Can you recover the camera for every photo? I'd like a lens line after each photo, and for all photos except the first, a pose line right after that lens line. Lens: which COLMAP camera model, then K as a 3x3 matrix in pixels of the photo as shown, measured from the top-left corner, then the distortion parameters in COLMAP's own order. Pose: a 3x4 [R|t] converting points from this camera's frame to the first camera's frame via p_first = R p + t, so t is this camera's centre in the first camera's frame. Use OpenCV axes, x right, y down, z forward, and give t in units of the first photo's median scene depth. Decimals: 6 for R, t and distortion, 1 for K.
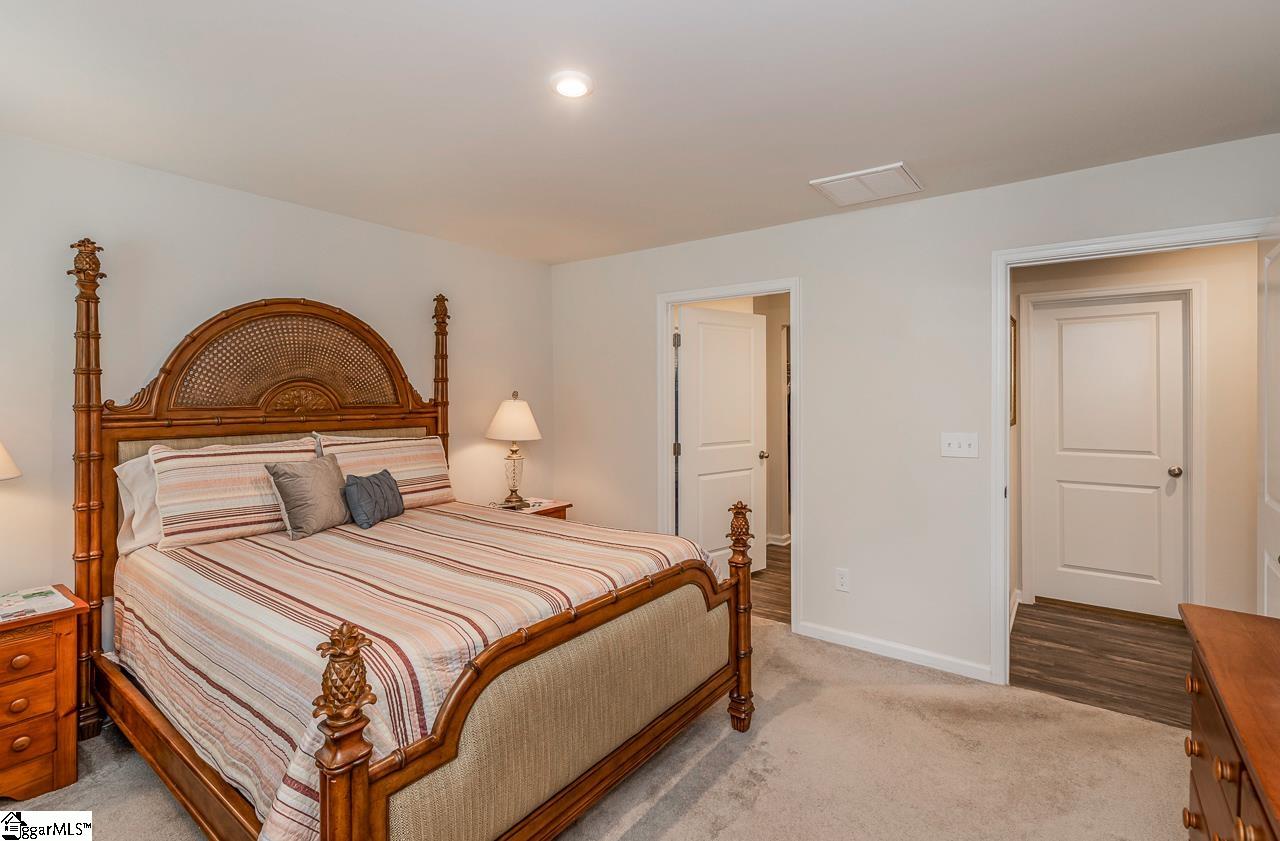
lens RADIAL K [[609.1, 0, 644.5], [0, 609.1, 390.2], [0, 0, 1]] dist [0.000883, 0.000055]
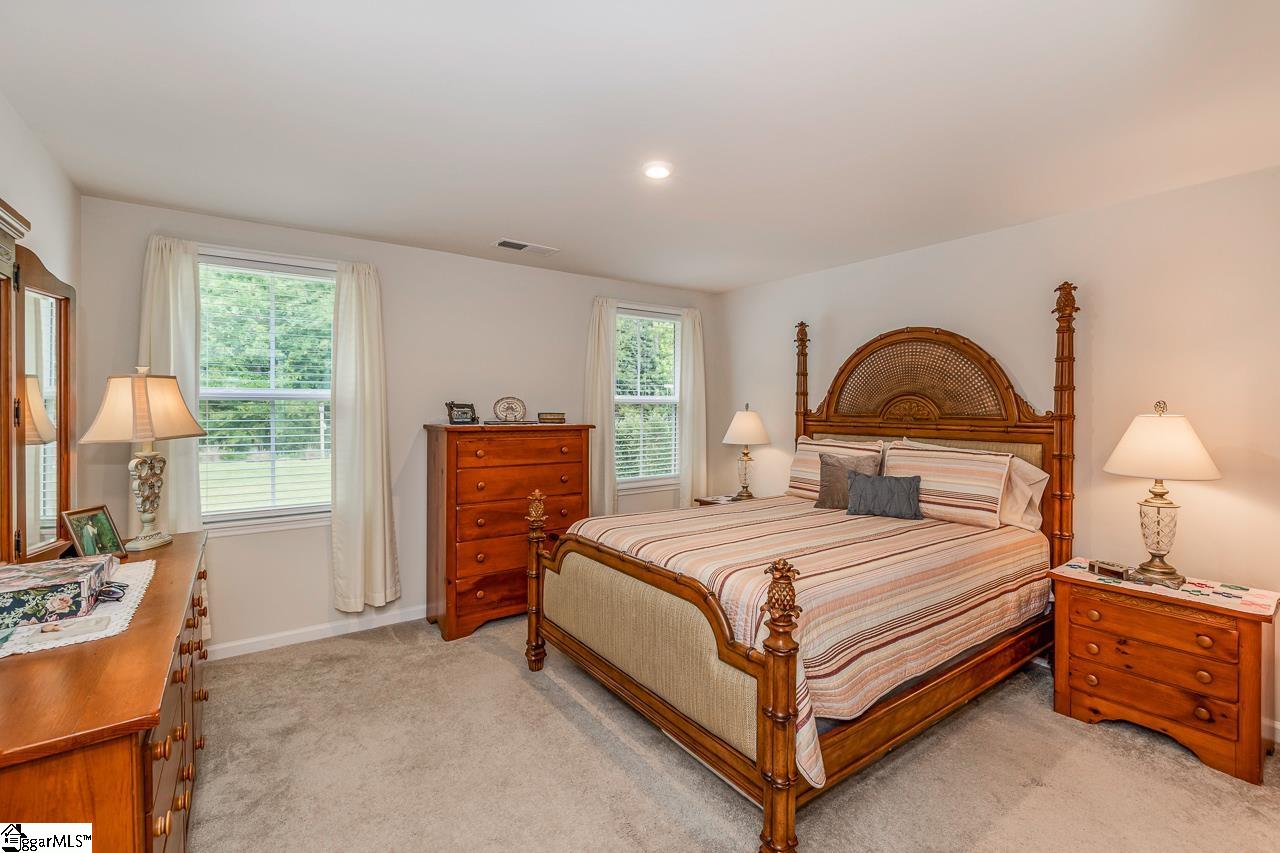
lens RADIAL K [[543.7, 0, 644.4], [0, 543.7, 411.5], [0, 0, 1]] dist [-0.000857, -0.000035]
pose [[-0.305526, 0.007071, -0.952158, 0.628509], [0.005100, 0.999970, 0.005789, 0.008778], [0.952170, -0.003087, -0.305553, 0.829821]]
